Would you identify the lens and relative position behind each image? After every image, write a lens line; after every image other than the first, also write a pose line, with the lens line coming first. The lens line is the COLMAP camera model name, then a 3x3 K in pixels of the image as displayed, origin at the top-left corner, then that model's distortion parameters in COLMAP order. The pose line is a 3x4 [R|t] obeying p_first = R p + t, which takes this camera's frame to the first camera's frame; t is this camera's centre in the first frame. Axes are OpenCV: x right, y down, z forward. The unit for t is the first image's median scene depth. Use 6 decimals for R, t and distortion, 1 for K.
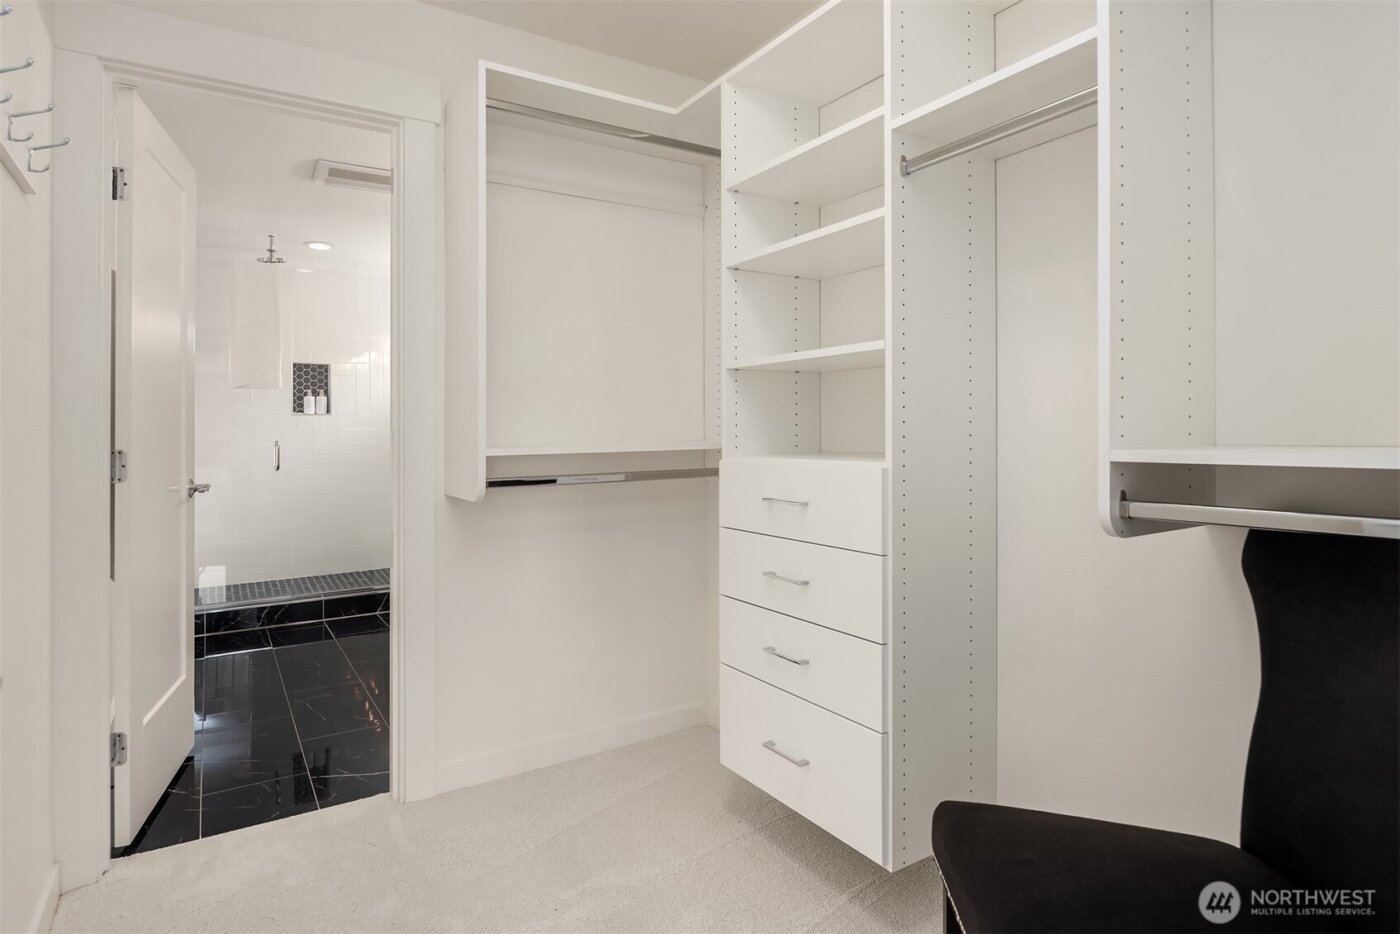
lens RADIAL K [[766.5, 0, 701.3], [0, 766.5, 453.3], [0, 0, 1]] dist [0.009493, -0.011643]
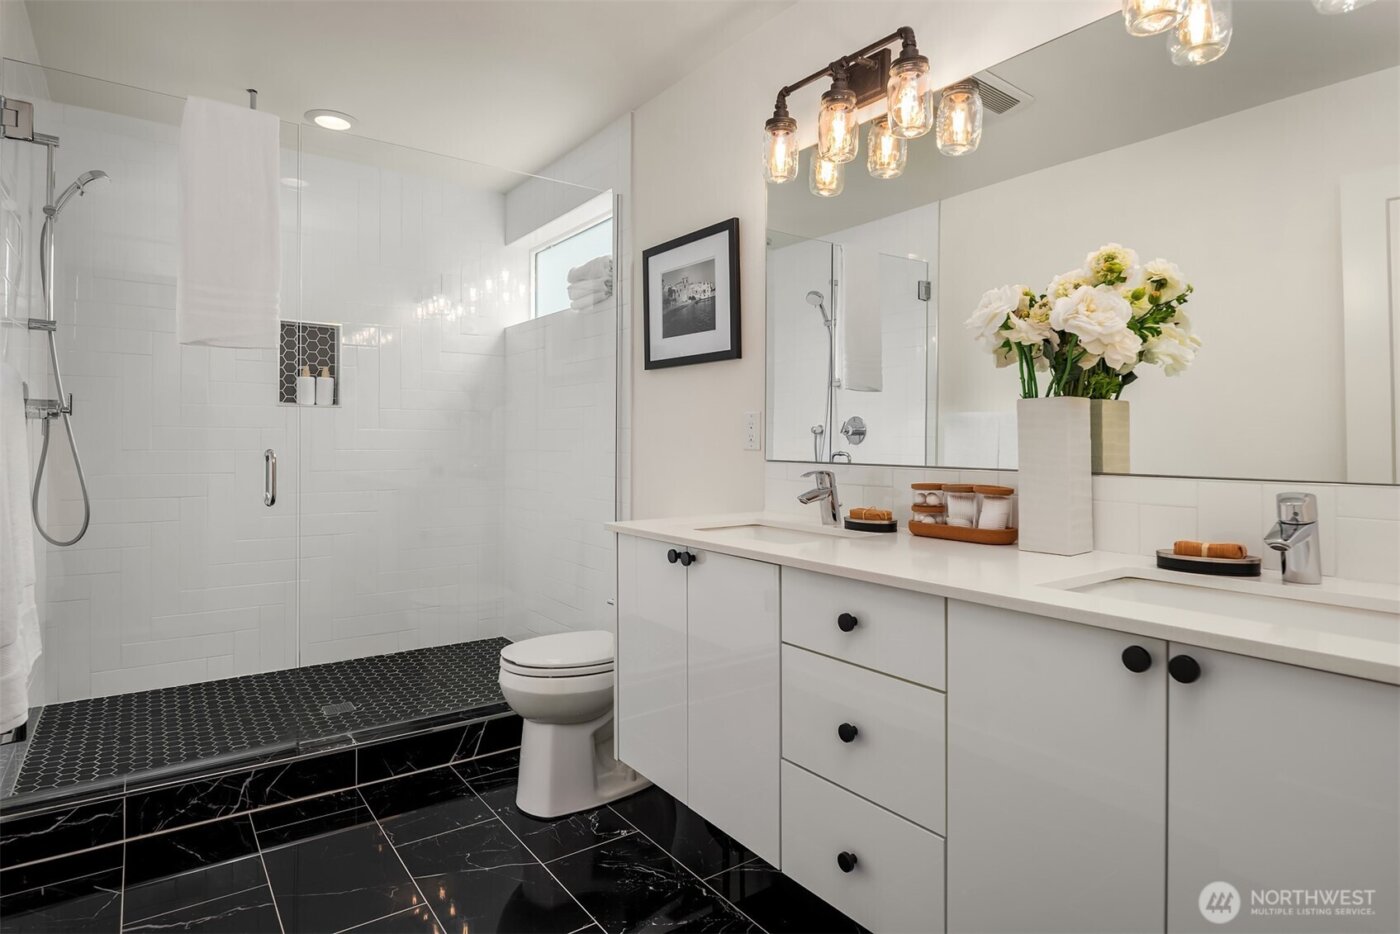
lens RADIAL K [[766.5, 0, 699.3], [0, 766.5, 462.4], [0, 0, 1]] dist [0.009493, -0.011643]
pose [[0.998297, 0.010139, 0.057452, -0.227987], [-0.010558, 0.999920, 0.007003, -0.012398], [-0.057376, -0.007598, 0.998324, 0.360621]]
